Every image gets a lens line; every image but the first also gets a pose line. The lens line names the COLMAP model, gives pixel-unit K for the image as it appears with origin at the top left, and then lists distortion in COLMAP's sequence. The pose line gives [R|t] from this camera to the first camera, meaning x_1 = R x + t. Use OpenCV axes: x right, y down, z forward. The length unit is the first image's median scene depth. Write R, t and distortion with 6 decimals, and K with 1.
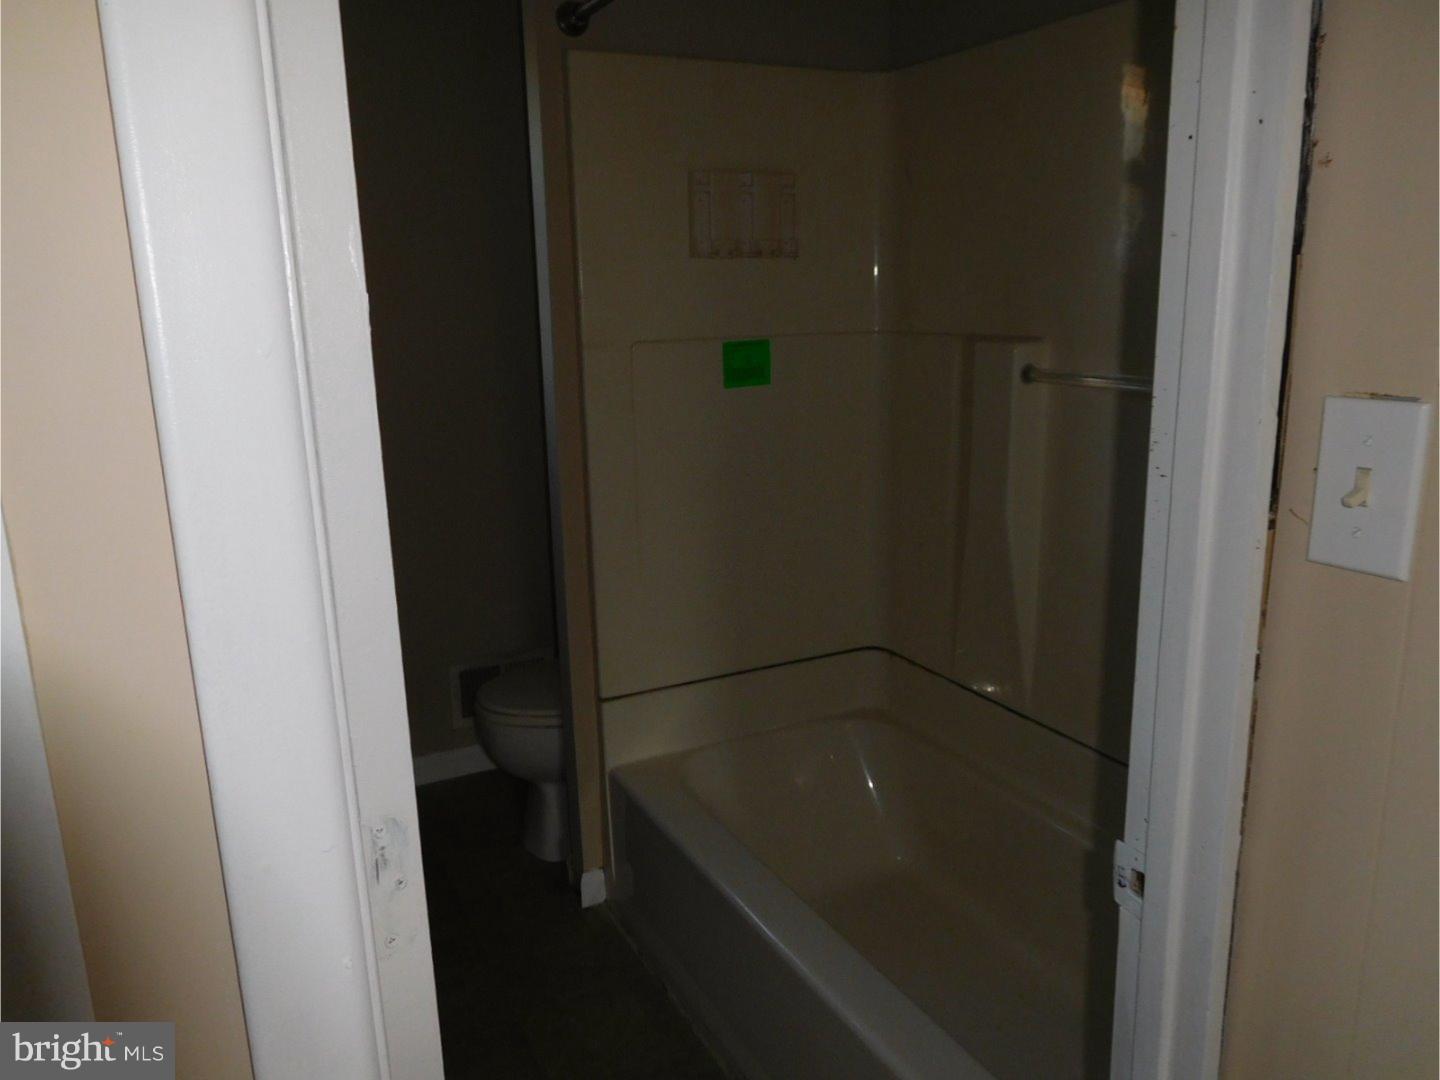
lens RADIAL K [[1093.3, 0, 720.0], [0, 1093.3, 540.0], [0, 0, 1]] dist [-0.008284, -0.005768]
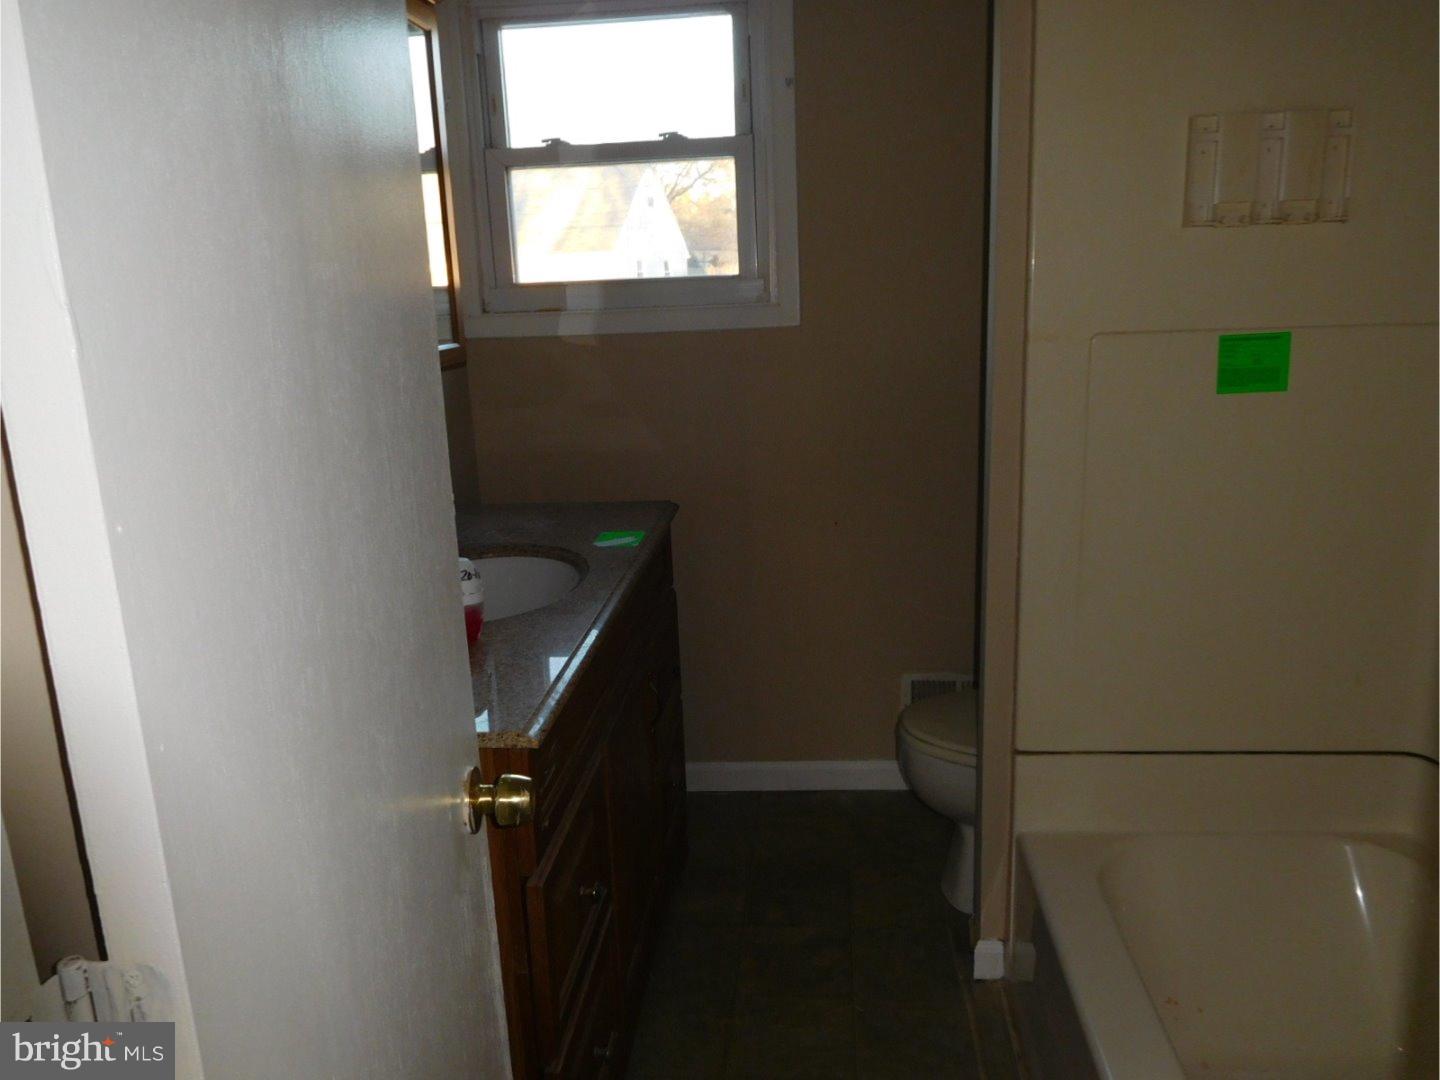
lens RADIAL K [[1093.3, 0, 720.0], [0, 1093.3, 540.0], [0, 0, 1]] dist [-0.008284, -0.005768]
pose [[0.844831, 0.114167, -0.522711, 0.123549], [-0.100957, 0.993435, 0.053807, -0.040757], [0.525422, 0.007314, 0.850810, 0.147732]]
